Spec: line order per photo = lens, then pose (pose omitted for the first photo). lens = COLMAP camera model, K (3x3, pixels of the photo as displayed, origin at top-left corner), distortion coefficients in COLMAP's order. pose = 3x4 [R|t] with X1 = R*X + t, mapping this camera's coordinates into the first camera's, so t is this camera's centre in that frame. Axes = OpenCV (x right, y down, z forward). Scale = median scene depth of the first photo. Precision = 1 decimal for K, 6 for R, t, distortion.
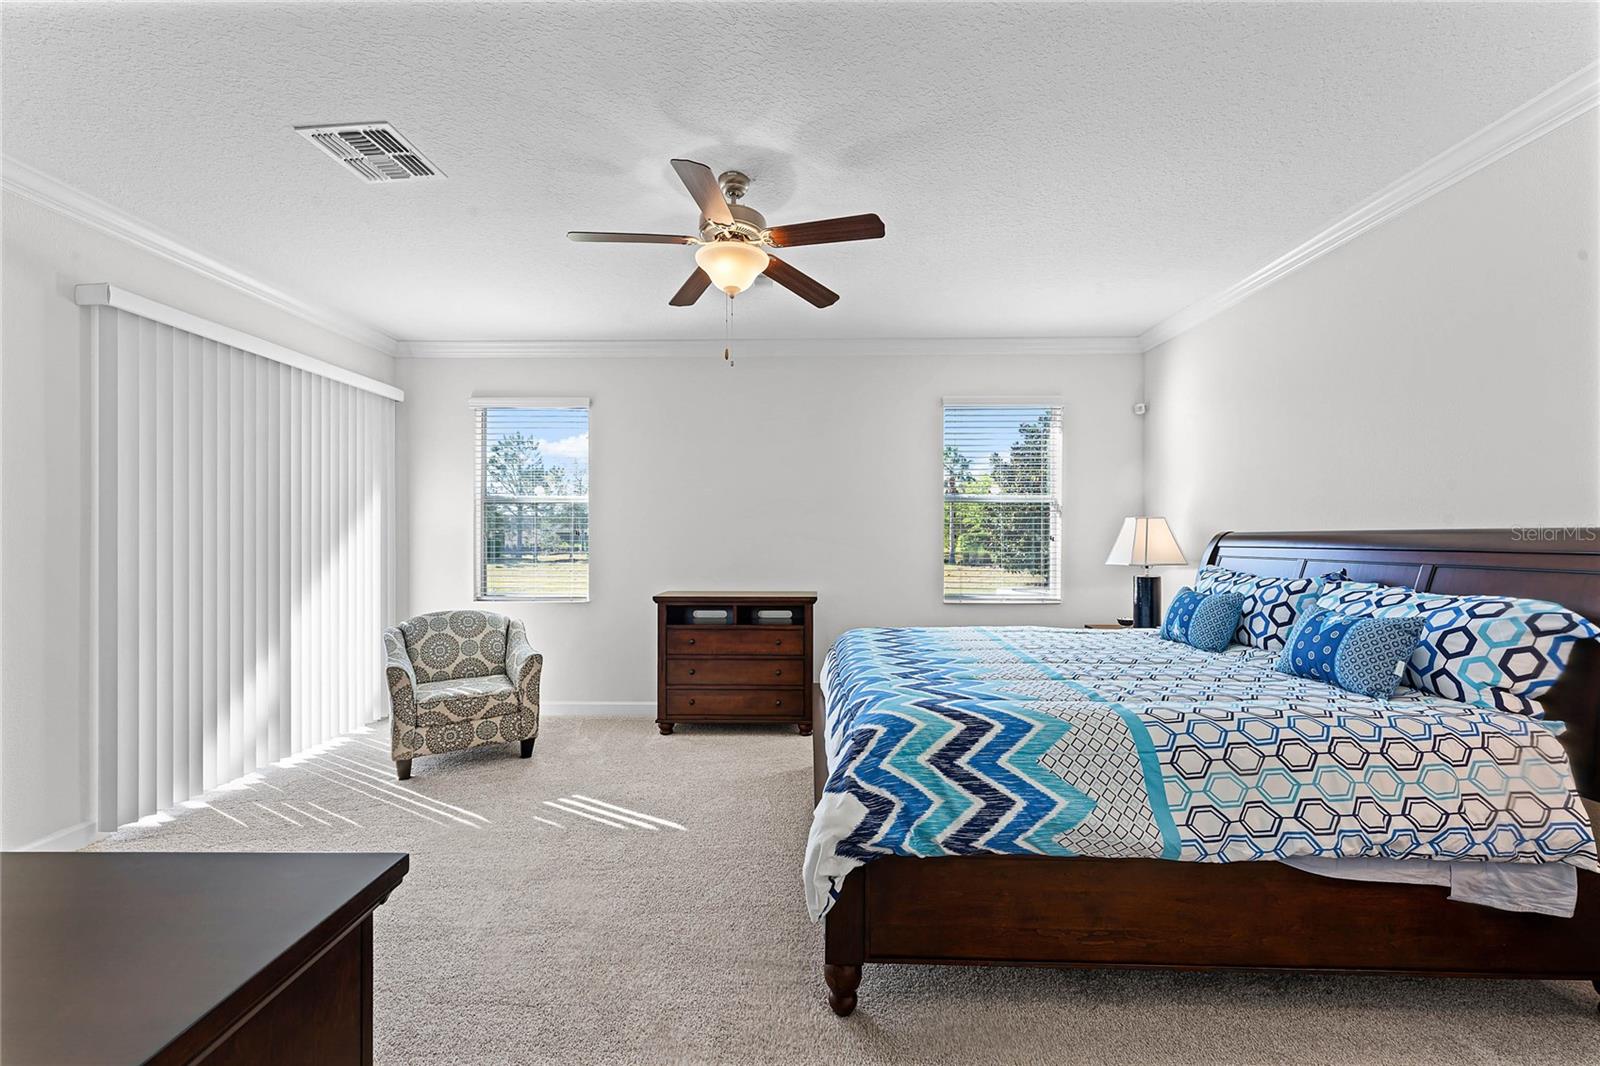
lens RADIAL K [[652.8, 0, 791.7], [0, 652.8, 536.8], [0, 0, 1]] dist [-0.000470, 0.000000]
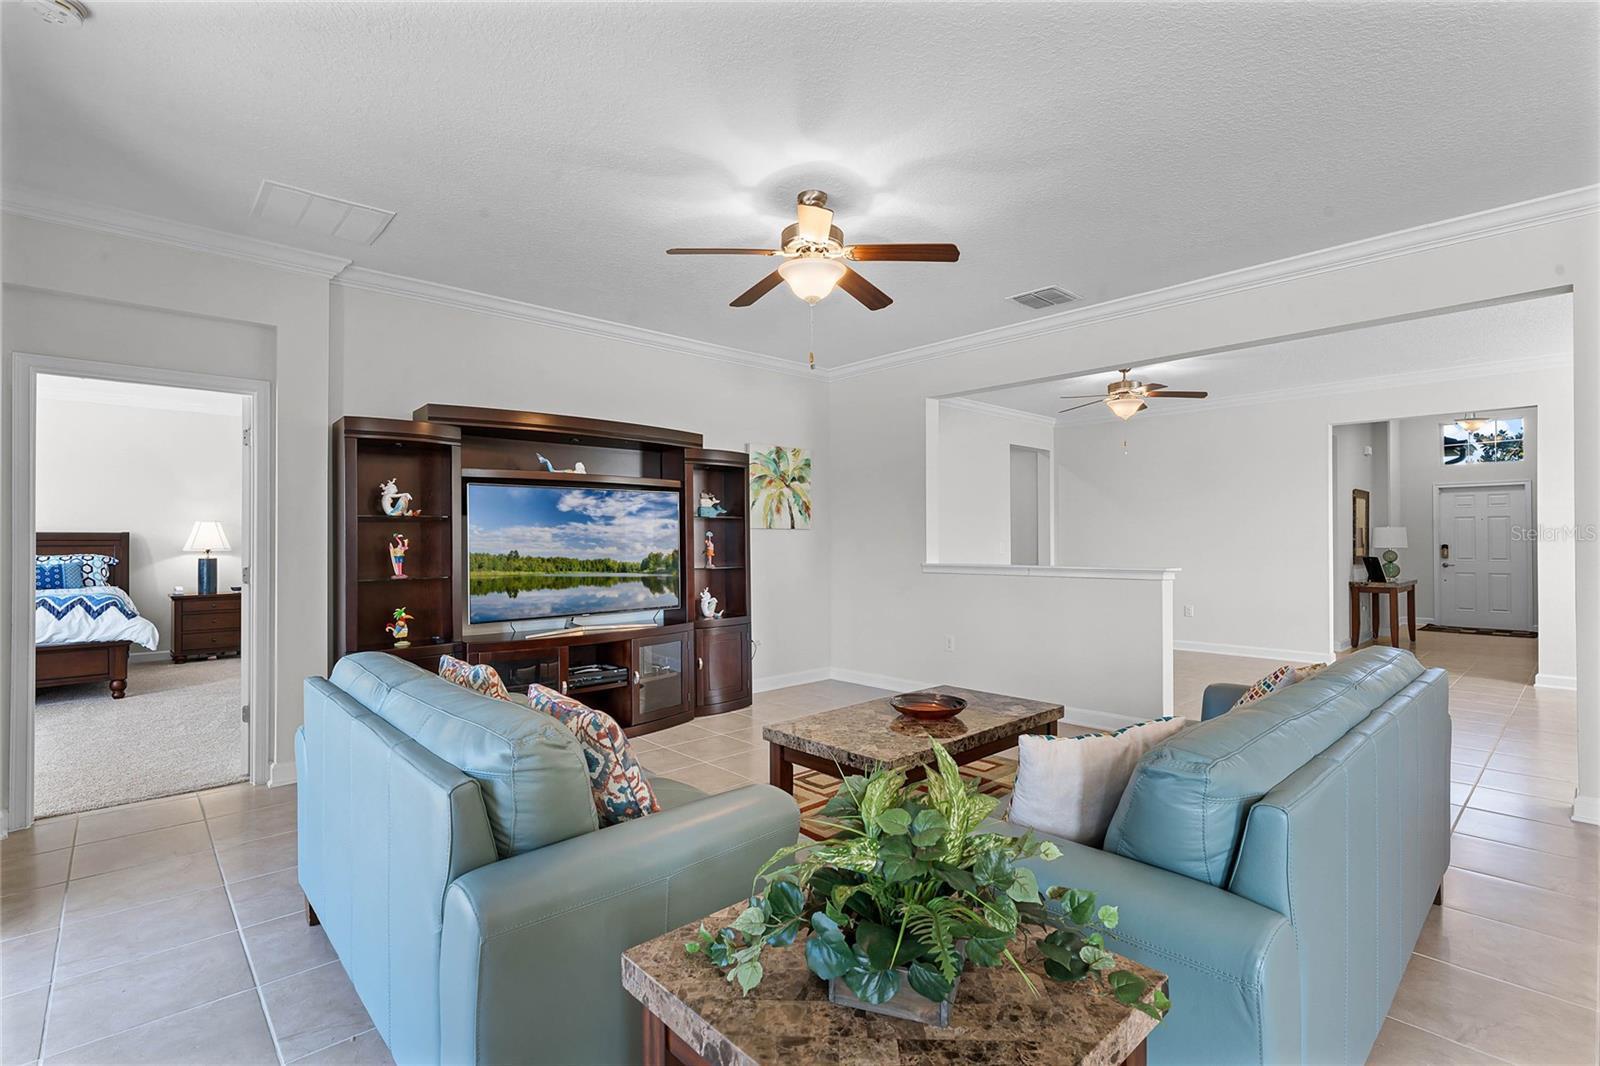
lens RADIAL K [[750.5, 0, 803.7], [0, 750.5, 532.1], [0, 0, 1]] dist [-0.003943, 0.000101]
pose [[-0.687798, 0.012815, 0.725789, -3.370398], [0.007549, 0.999916, -0.010502, 0.043583], [-0.725863, -0.001745, -0.687837, 0.837045]]
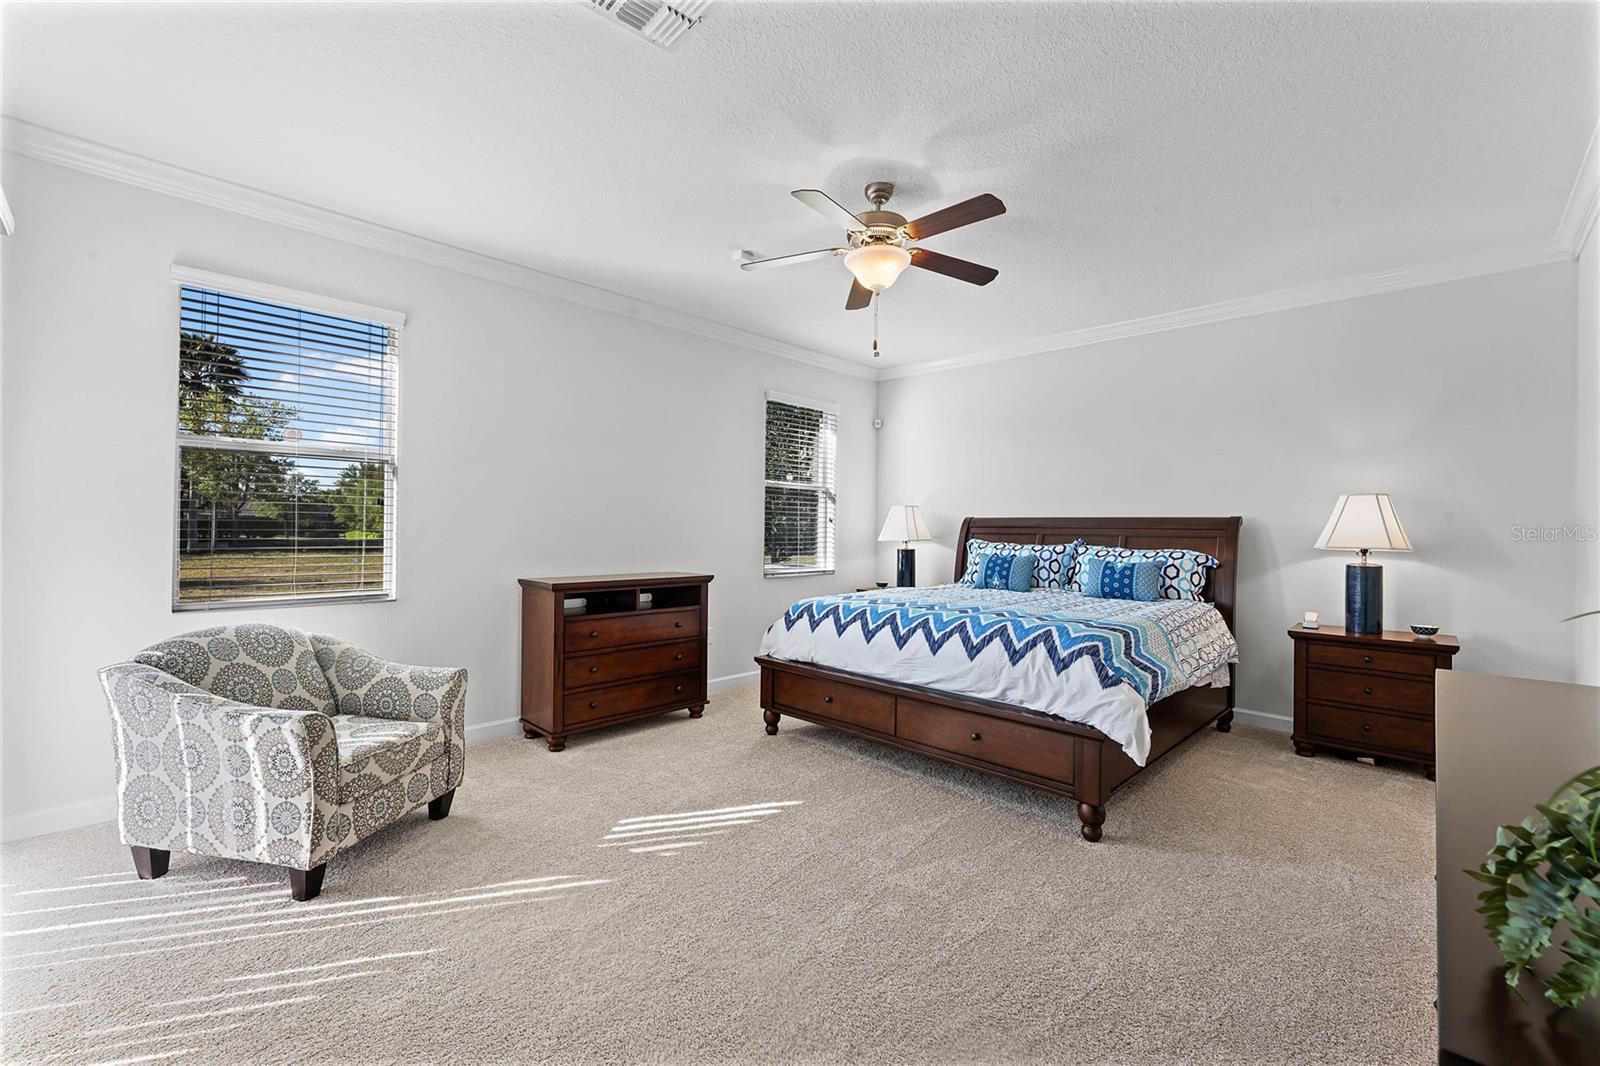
lens RADIAL K [[683.1, 0, 805.9], [0, 683.1, 519.0], [0, 0, 1]] dist [-0.001885, -0.000808]
pose [[0.674446, 0.016833, 0.738132, -1.145992], [-0.011910, 0.999858, -0.011918, 0.031054], [-0.738228, -0.000753, 0.674551, 0.348766]]
